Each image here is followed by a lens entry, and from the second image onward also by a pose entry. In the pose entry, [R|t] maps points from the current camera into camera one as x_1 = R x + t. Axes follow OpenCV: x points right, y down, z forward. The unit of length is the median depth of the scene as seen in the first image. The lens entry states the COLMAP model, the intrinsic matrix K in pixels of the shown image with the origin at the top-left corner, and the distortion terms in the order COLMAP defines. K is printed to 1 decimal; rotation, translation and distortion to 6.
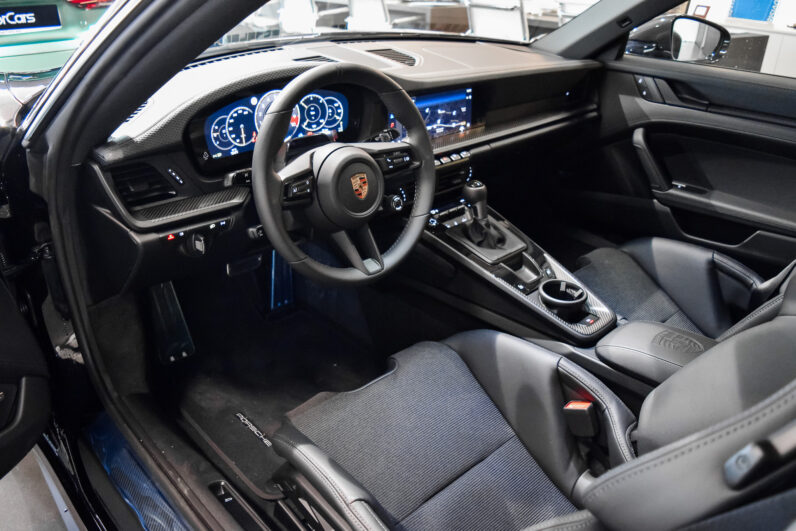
lens RADIAL K [[621.6, 0, 398.8], [0, 621.6, 265.8], [0, 0, 1]] dist [-0.089282, 0.009784]
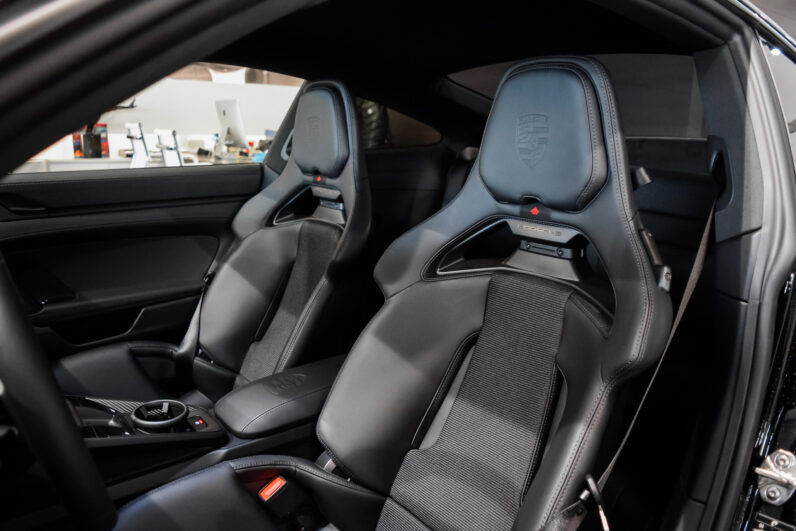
lens RADIAL K [[621.6, 0, 392.4], [0, 621.6, 269.2], [0, 0, 1]] dist [-0.089282, 0.009784]
pose [[0.111552, -0.237392, 0.964988, -0.421779], [0.432795, 0.885726, 0.167863, -0.123204], [-0.894564, 0.398917, 0.201547, 0.405157]]
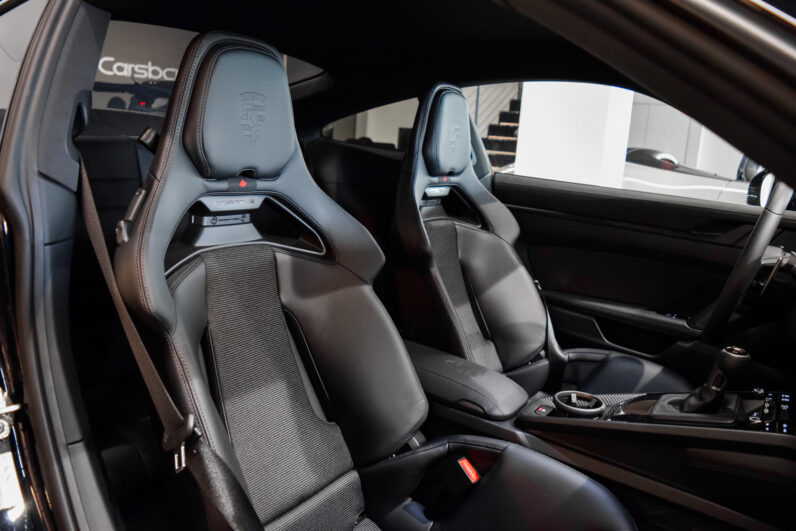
lens RADIAL K [[621.6, 0, 386.9], [0, 621.6, 257.9], [0, 0, 1]] dist [-0.089282, 0.009784]
pose [[-0.969407, -0.063693, -0.237051, 0.693406], [-0.197408, 0.776251, 0.598719, -0.554464], [0.145877, 0.627199, -0.765076, 1.361634]]
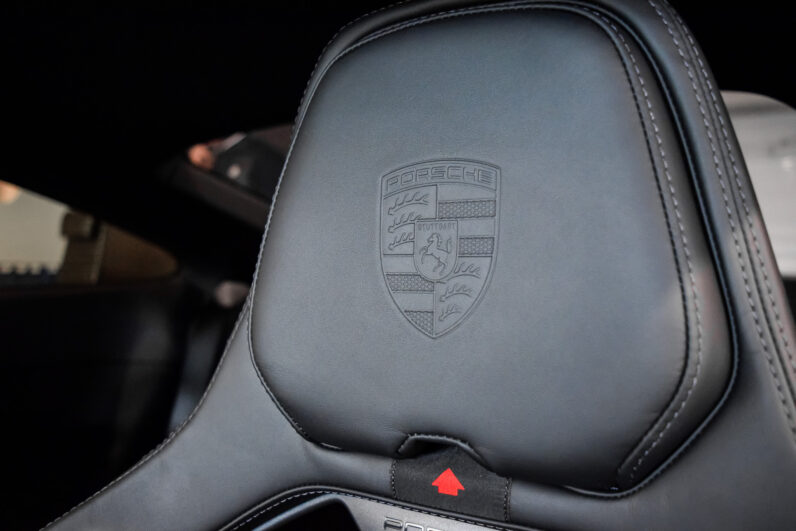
lens RADIAL K [[766.2, 0, 399.0], [0, 766.2, 265.8], [0, 0, 1]] dist [-0.070668, 0.000000]
pose [[-0.223122, -0.018461, 0.974616, 0.307838], [0.410501, 0.905064, 0.111120, -0.078835], [-0.884141, 0.424874, -0.194361, 0.411094]]
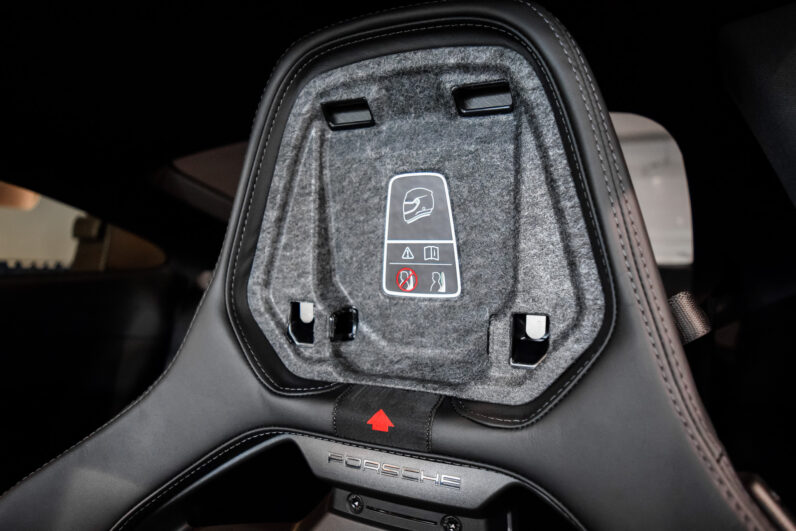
lens RADIAL K [[621.6, 0, 396.9], [0, 621.6, 264.0], [0, 0, 1]] dist [-0.089282, 0.009784]
pose [[-0.288568, -0.019806, 0.957254, 0.318247], [0.404953, 0.903437, 0.140767, -0.059765], [-0.867607, 0.428264, -0.252683, 0.405614]]
